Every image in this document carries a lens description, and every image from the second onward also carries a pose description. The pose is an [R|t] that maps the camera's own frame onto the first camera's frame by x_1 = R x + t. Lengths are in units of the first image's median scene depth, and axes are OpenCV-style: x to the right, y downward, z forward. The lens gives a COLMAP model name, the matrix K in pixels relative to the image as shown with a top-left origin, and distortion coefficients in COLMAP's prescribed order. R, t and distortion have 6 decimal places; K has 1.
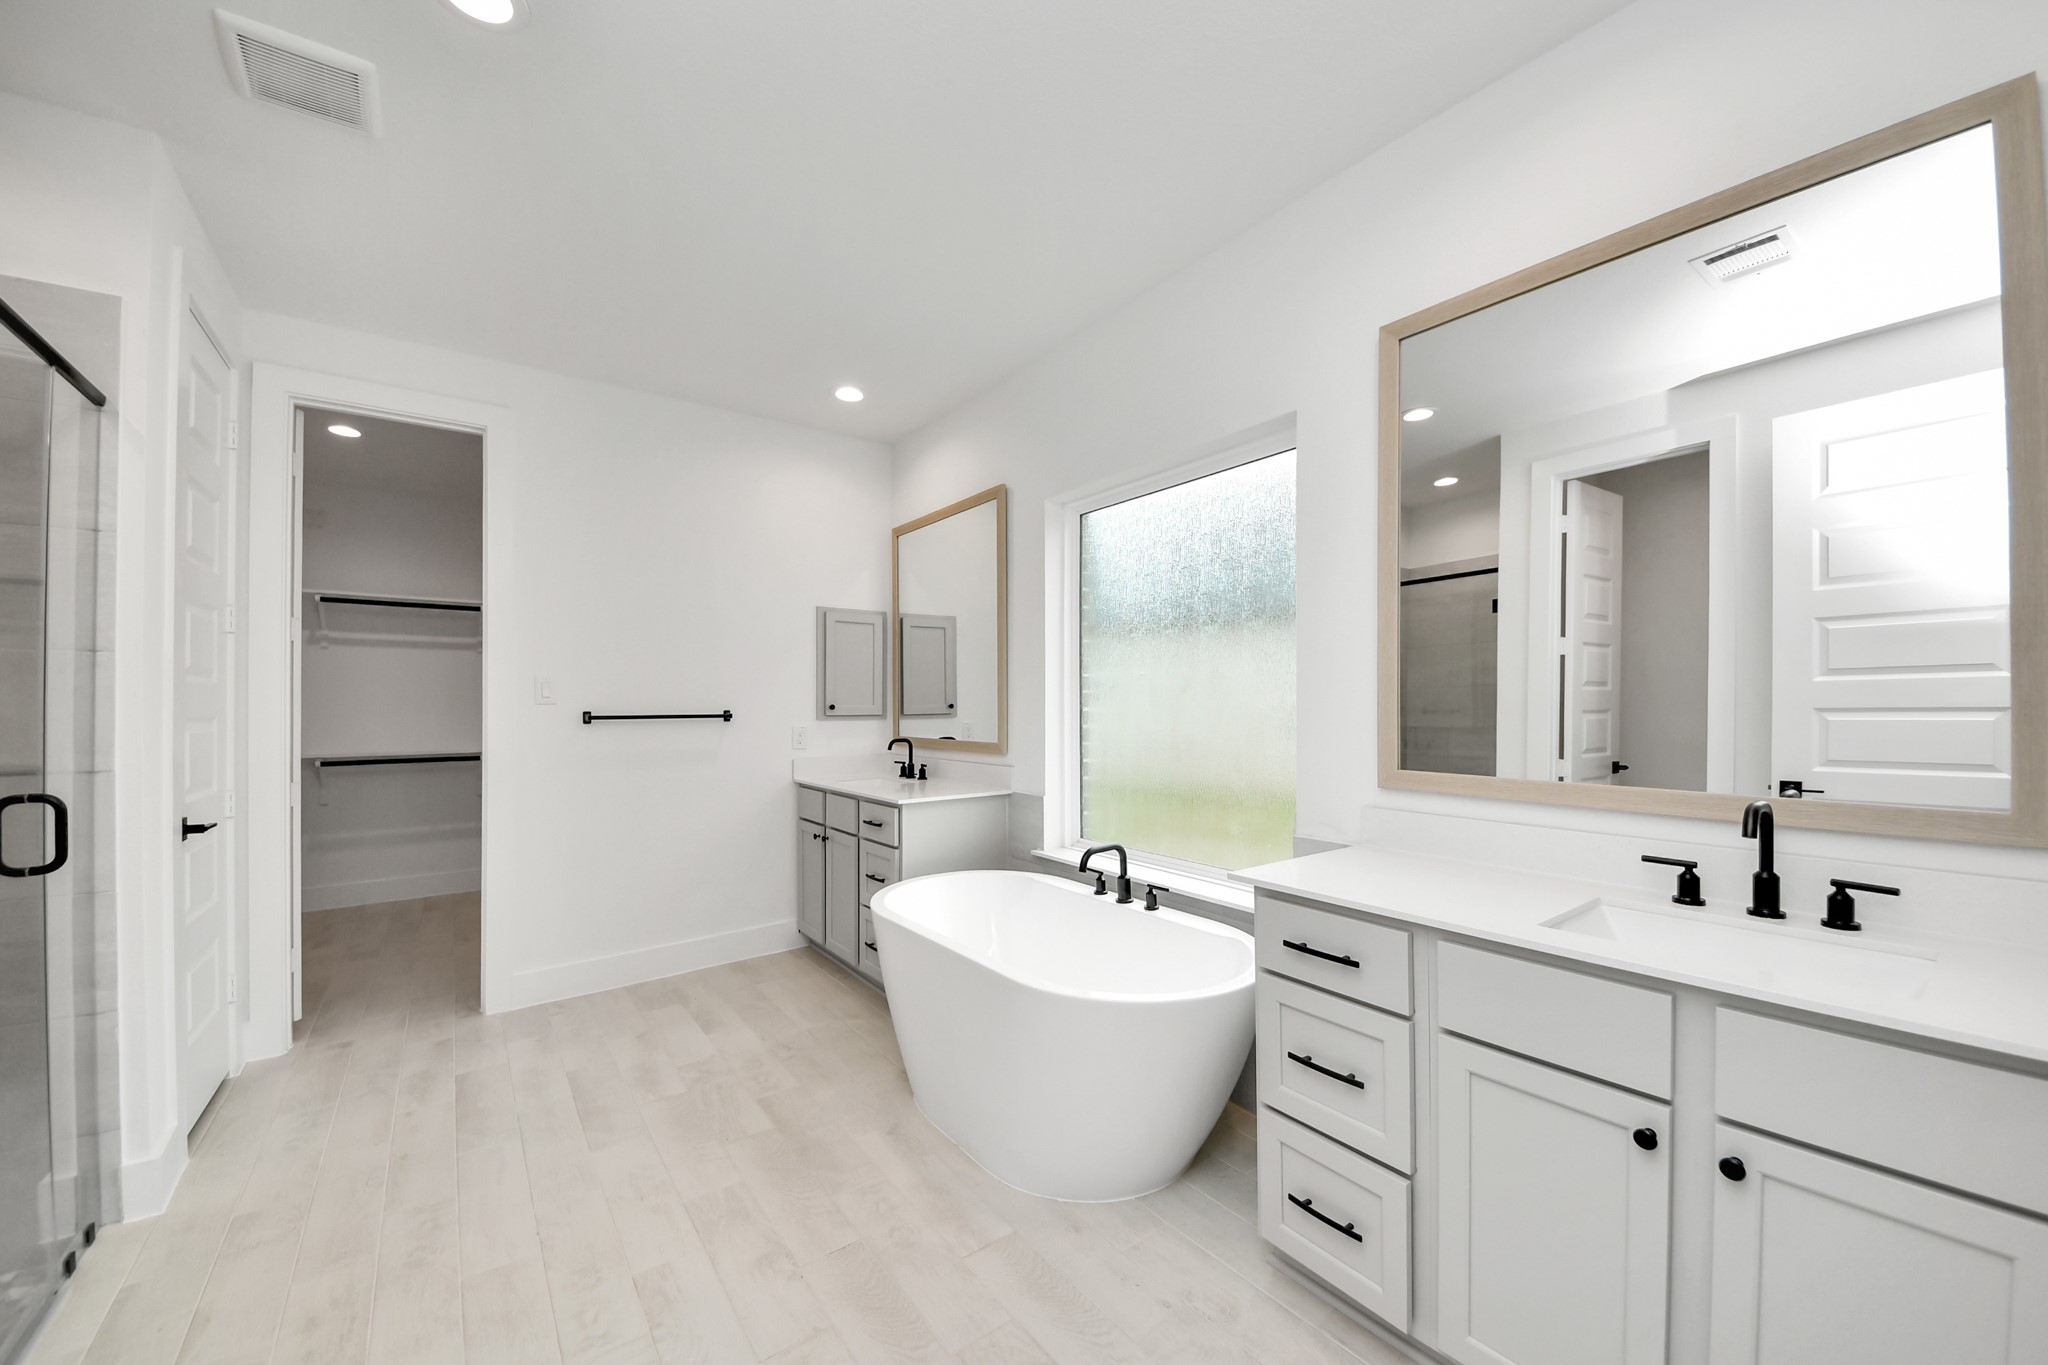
lens RADIAL K [[739.8, 0, 1010.5], [0, 739.8, 699.8], [0, 0, 1]] dist [0.053794, -0.000222]
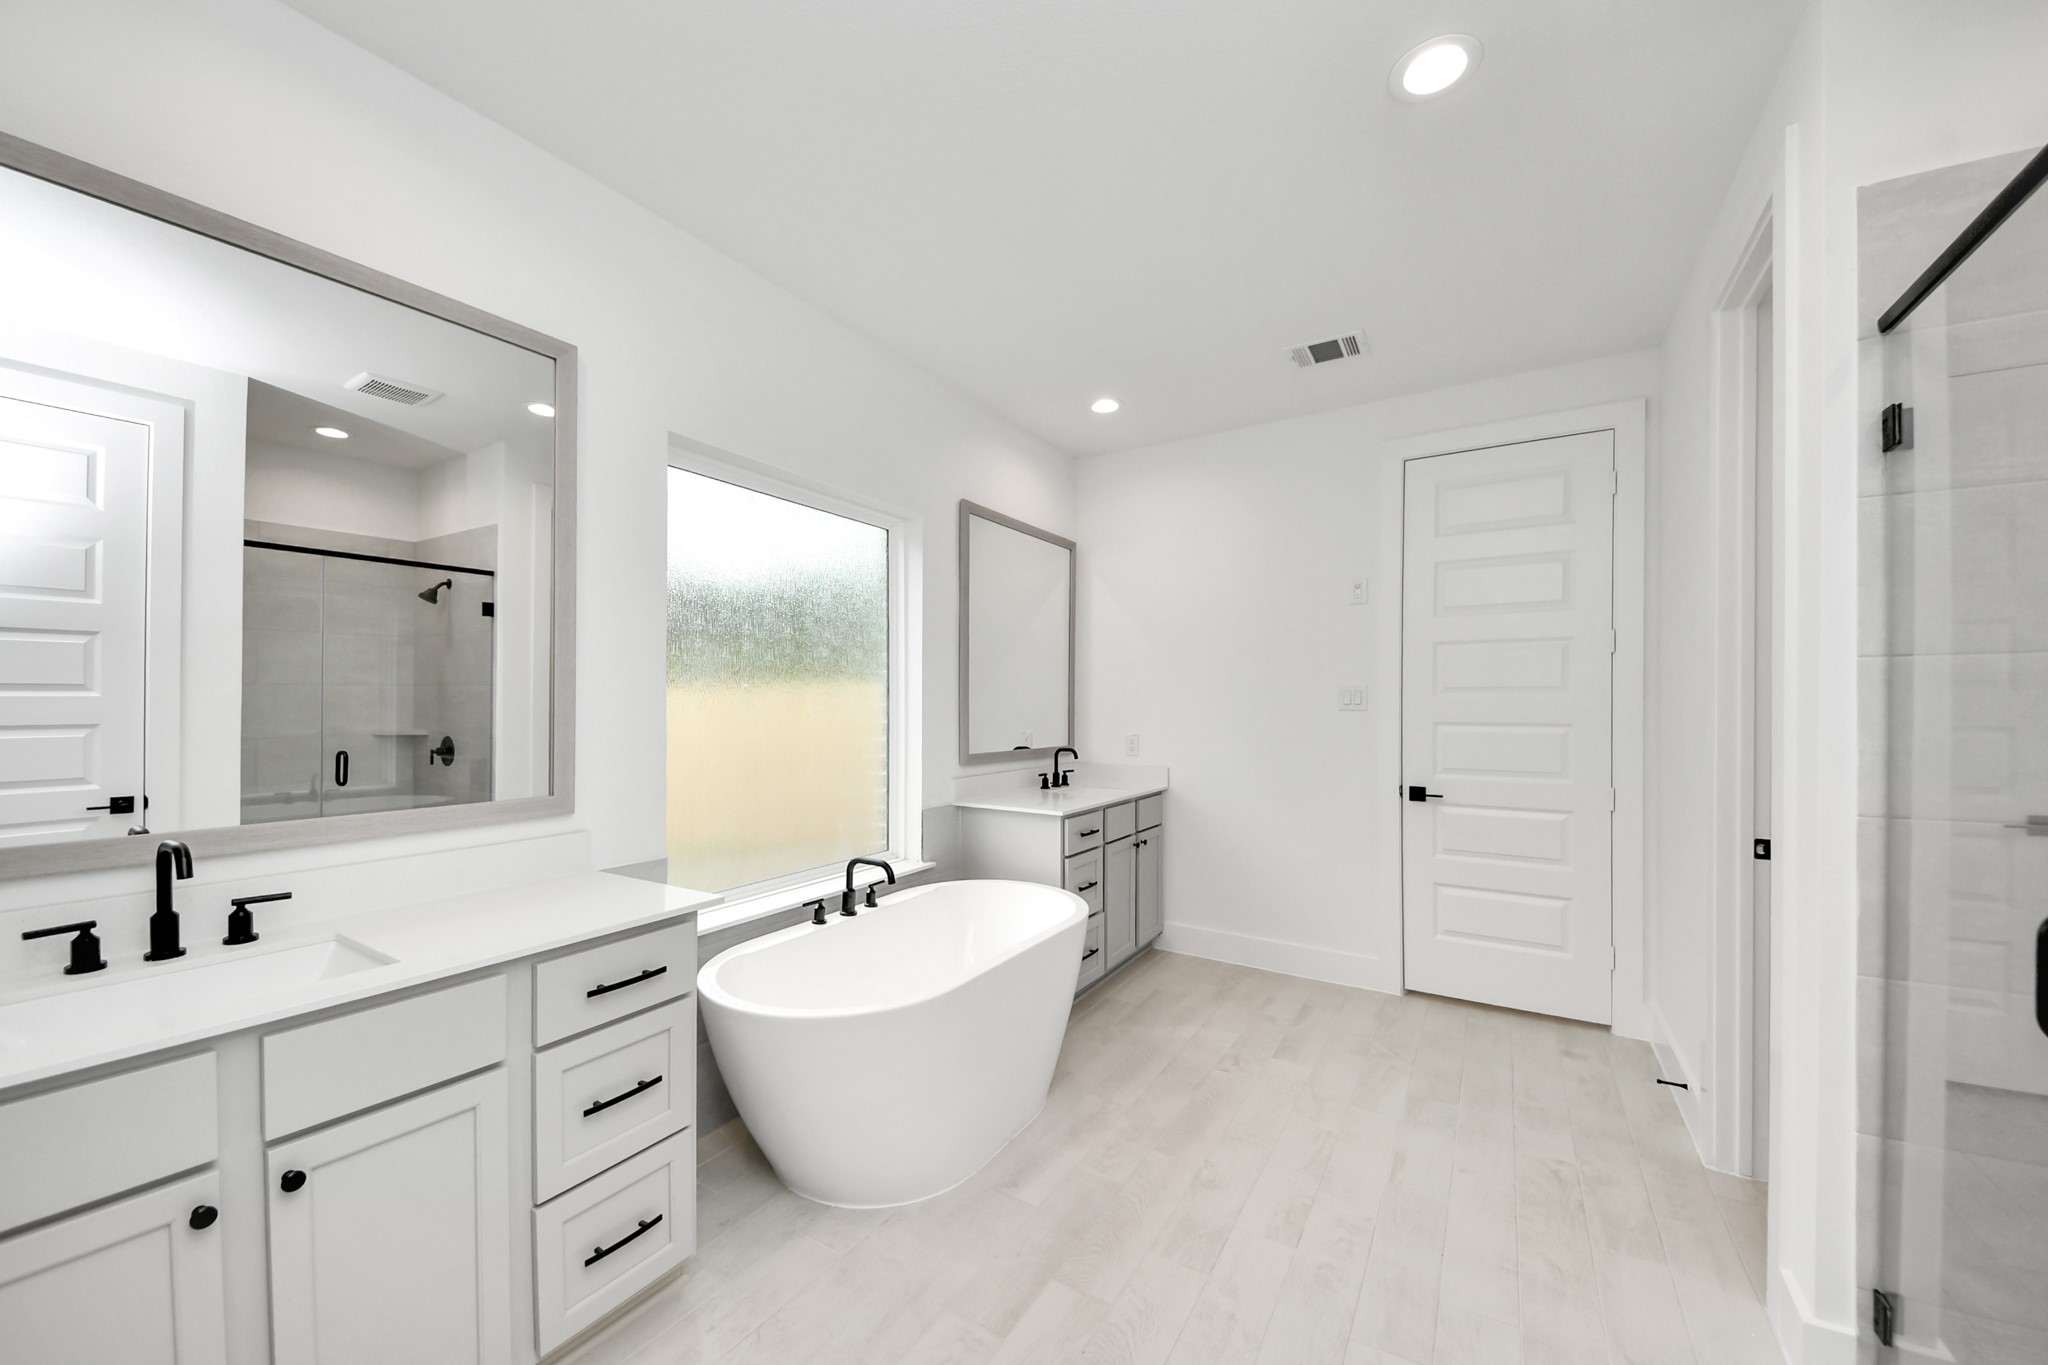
lens RADIAL K [[724.2, 0, 1023.1], [0, 724.2, 727.3], [0, 0, 1]] dist [0.015316, -0.000059]
pose [[-0.350279, 0.006836, 0.936621, -0.335396], [0.006406, 0.999967, -0.004903, 0.008430], [-0.936624, 0.004282, -0.350311, 0.437460]]
